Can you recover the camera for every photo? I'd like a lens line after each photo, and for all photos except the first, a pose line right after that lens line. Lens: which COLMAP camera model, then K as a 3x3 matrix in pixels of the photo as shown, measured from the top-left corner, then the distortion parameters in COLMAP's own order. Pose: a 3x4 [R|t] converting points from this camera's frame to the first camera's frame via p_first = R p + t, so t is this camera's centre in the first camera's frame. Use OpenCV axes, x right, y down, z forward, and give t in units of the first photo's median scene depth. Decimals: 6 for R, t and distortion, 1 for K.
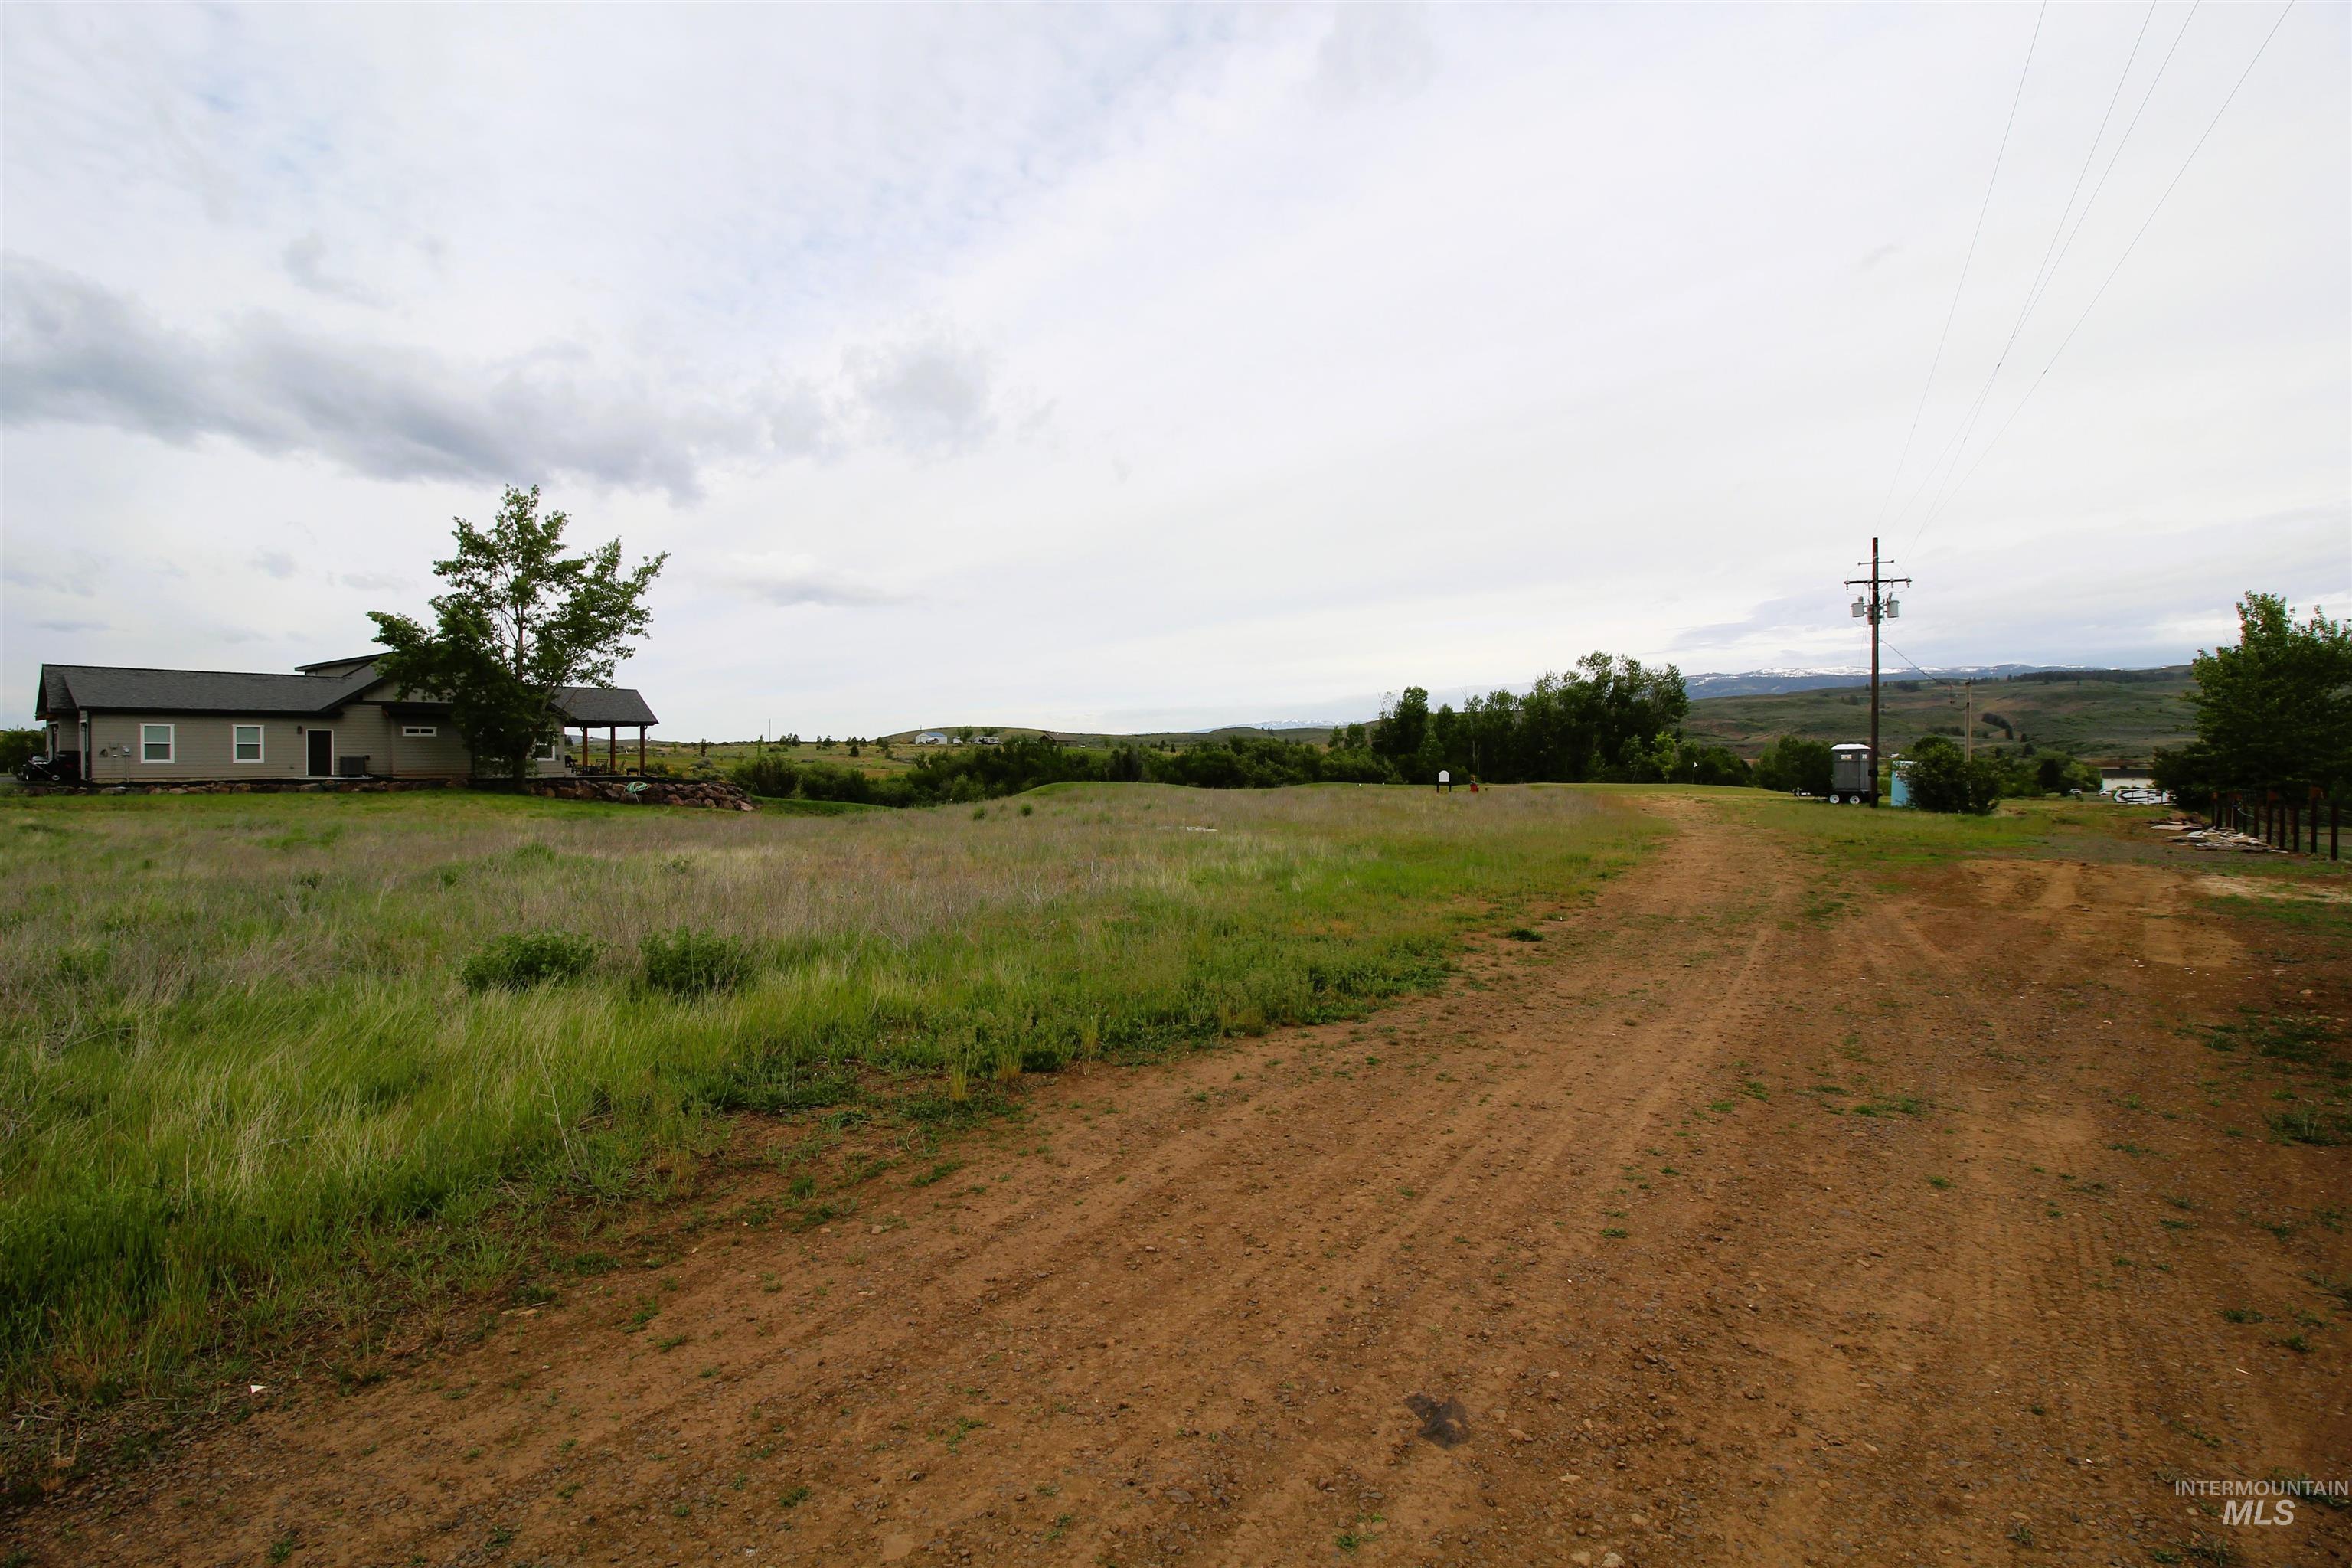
lens RADIAL K [[1084.4, 0, 1176.1], [0, 1084.4, 773.9], [0, 0, 1]] dist [-0.003649, -0.006424]
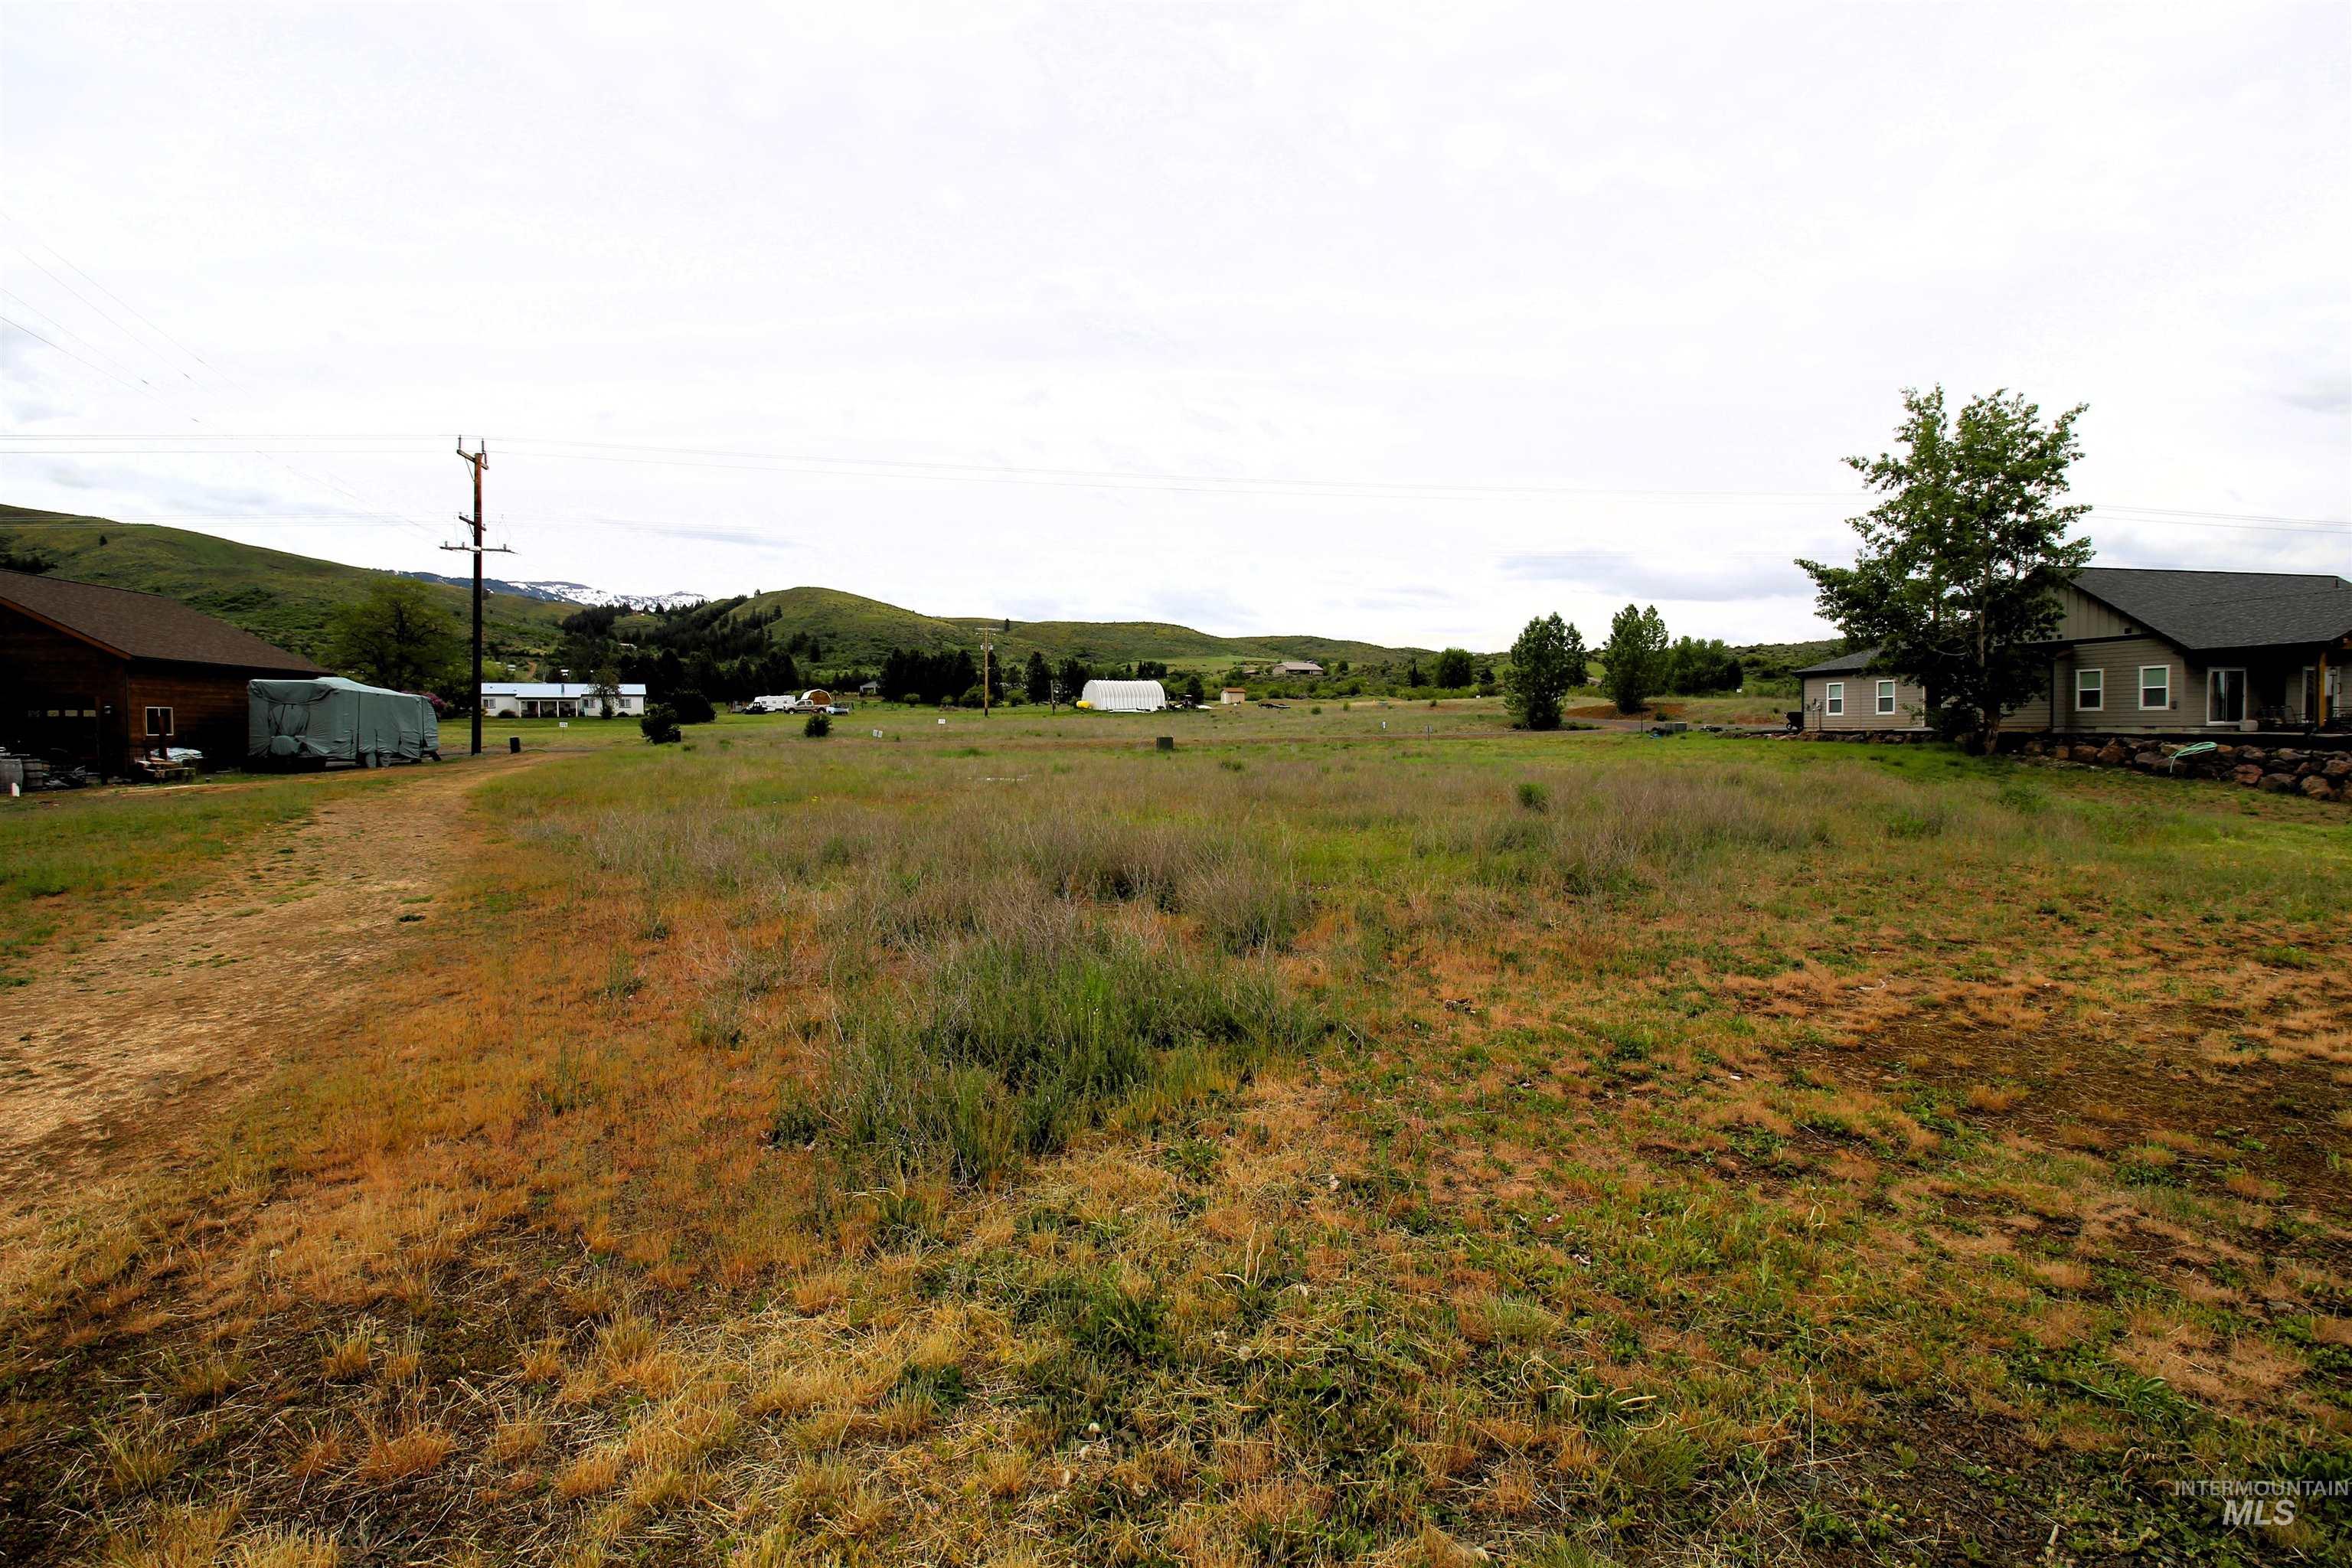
lens RADIAL K [[1086.1, 0, 1177.5], [0, 1086.1, 781.8], [0, 0, 1]] dist [0.001696, -0.013300]
pose [[-0.611504, 0.044891, -0.789967, 0.279100], [-0.003406, 0.998231, 0.059362, -0.003600], [0.791234, 0.038991, -0.610269, 0.686839]]
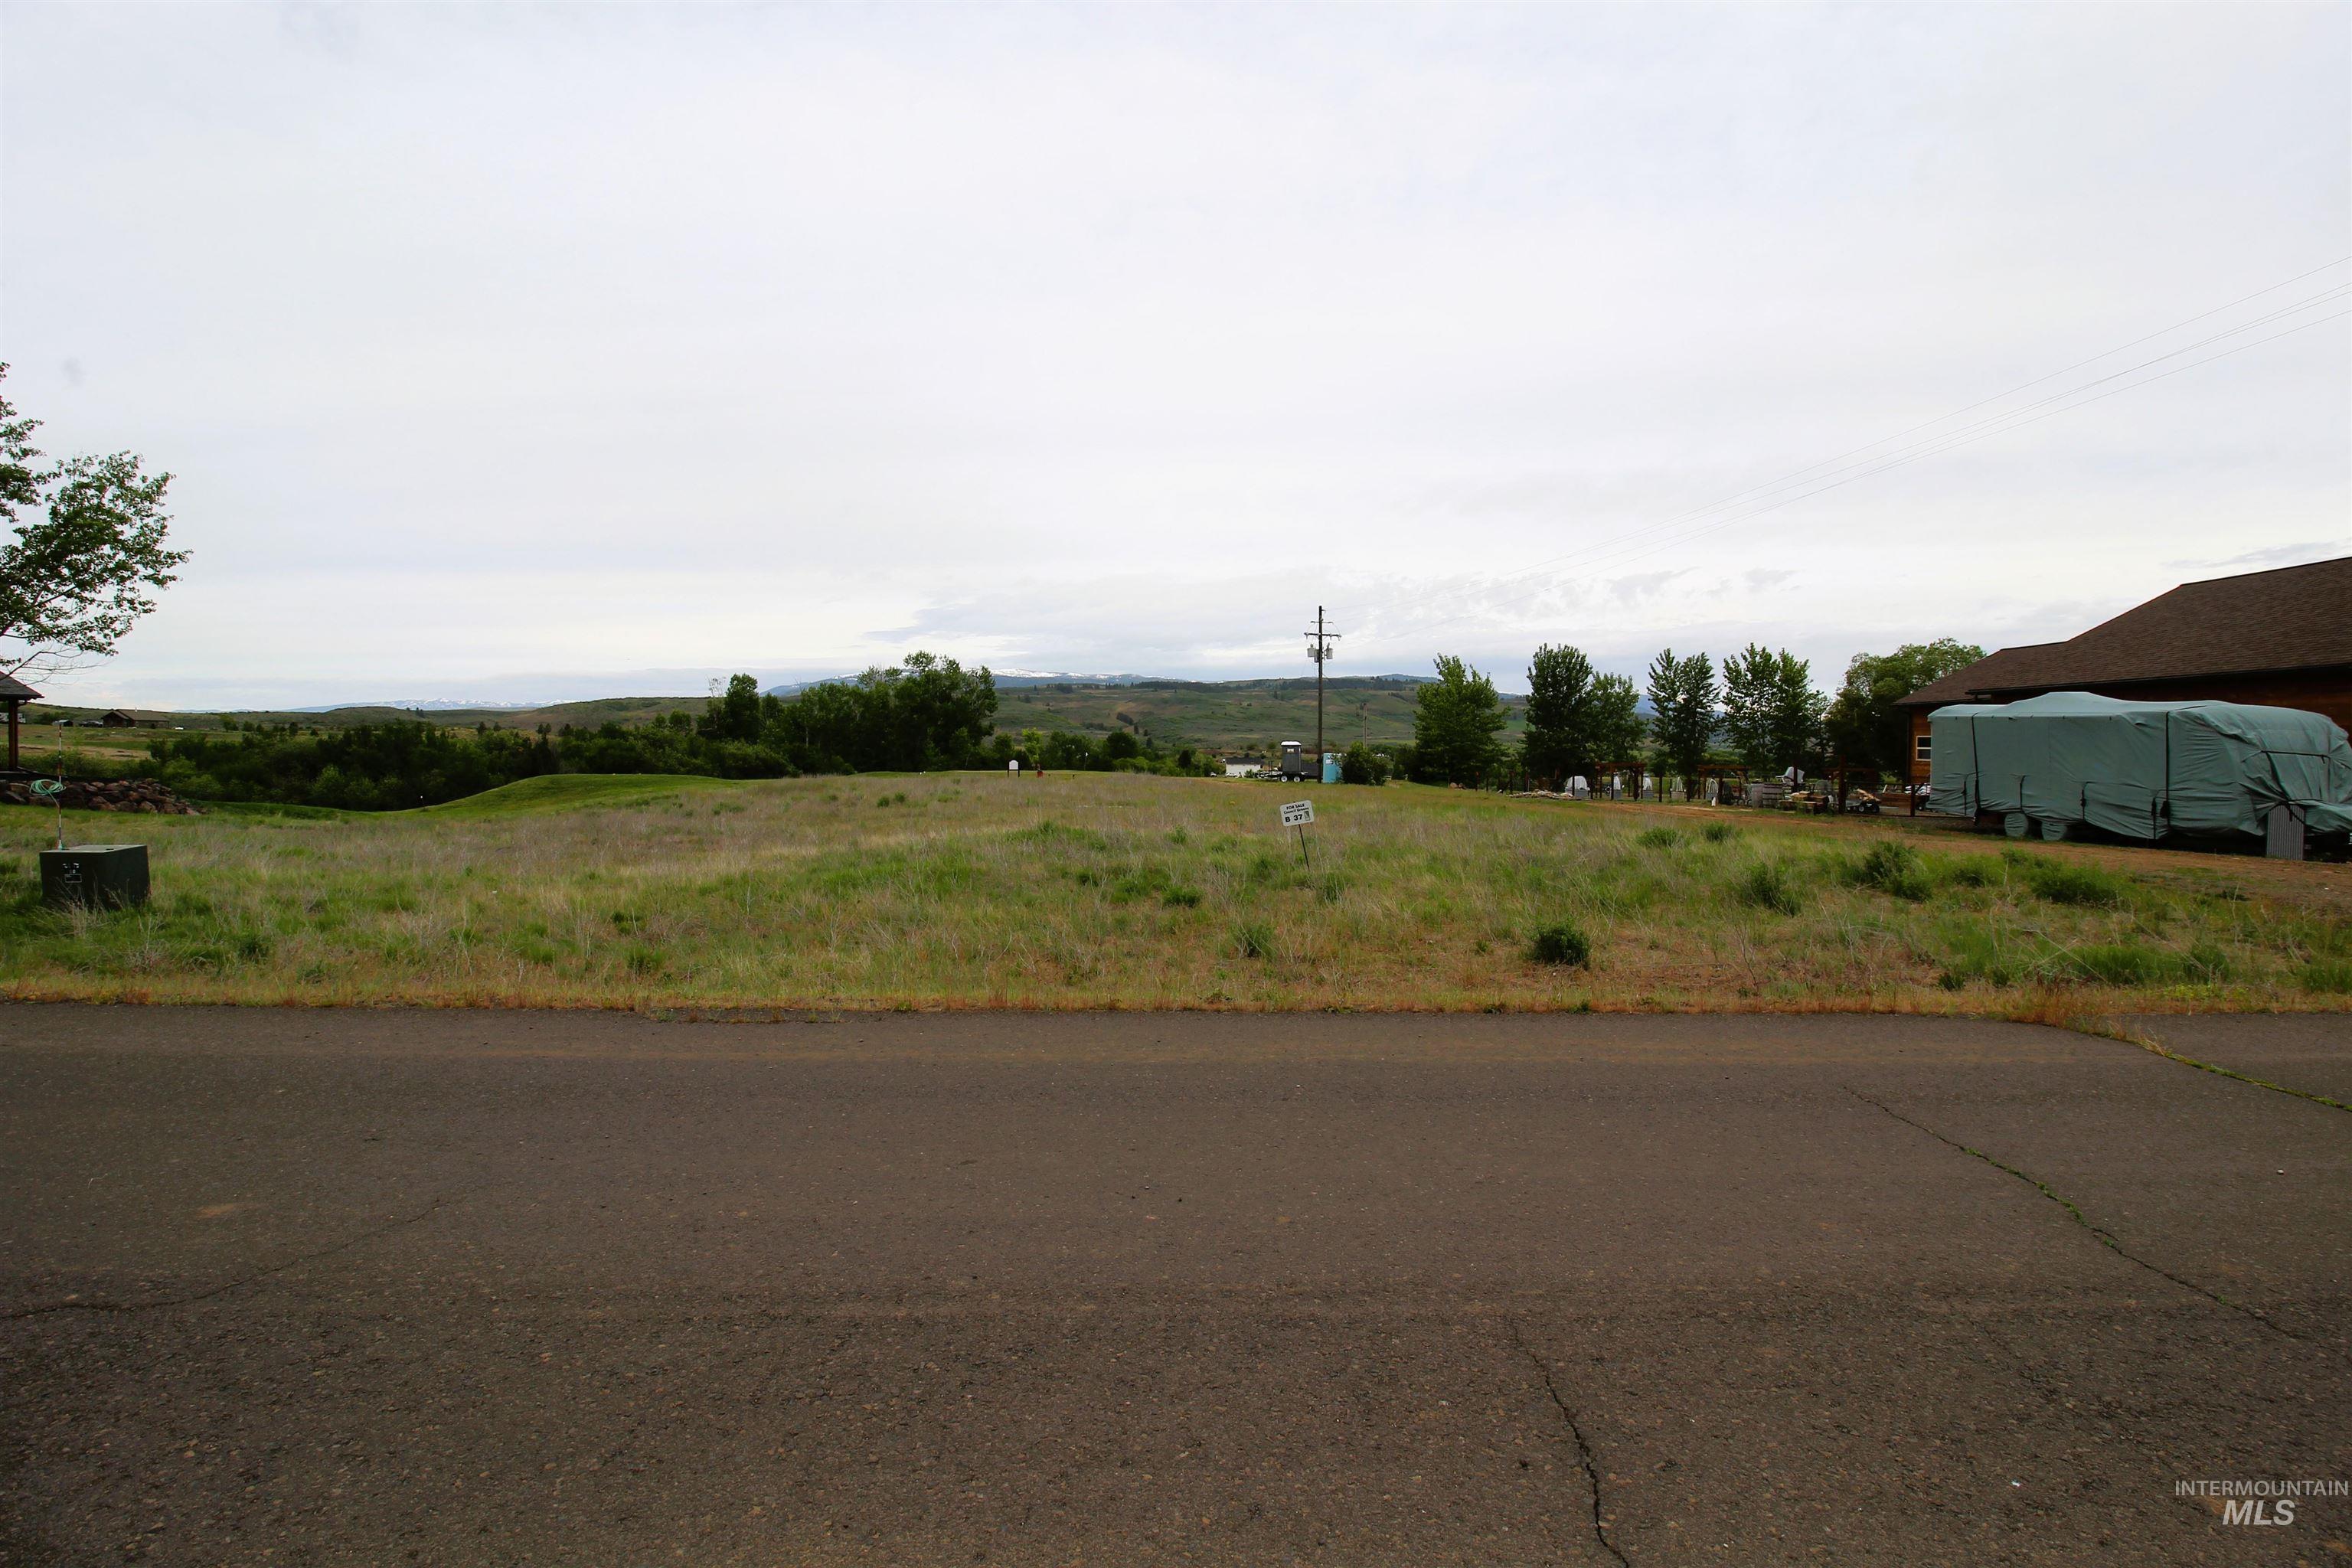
lens RADIAL K [[1084.4, 0, 1180.0], [0, 1084.4, 758.8], [0, 0, 1]] dist [-0.003649, -0.006424]
pose [[0.761010, -0.002203, 0.648737, -0.290807], [0.004525, 0.999988, -0.001912, -0.000939], [-0.648725, 0.004390, 0.761011, -0.018329]]
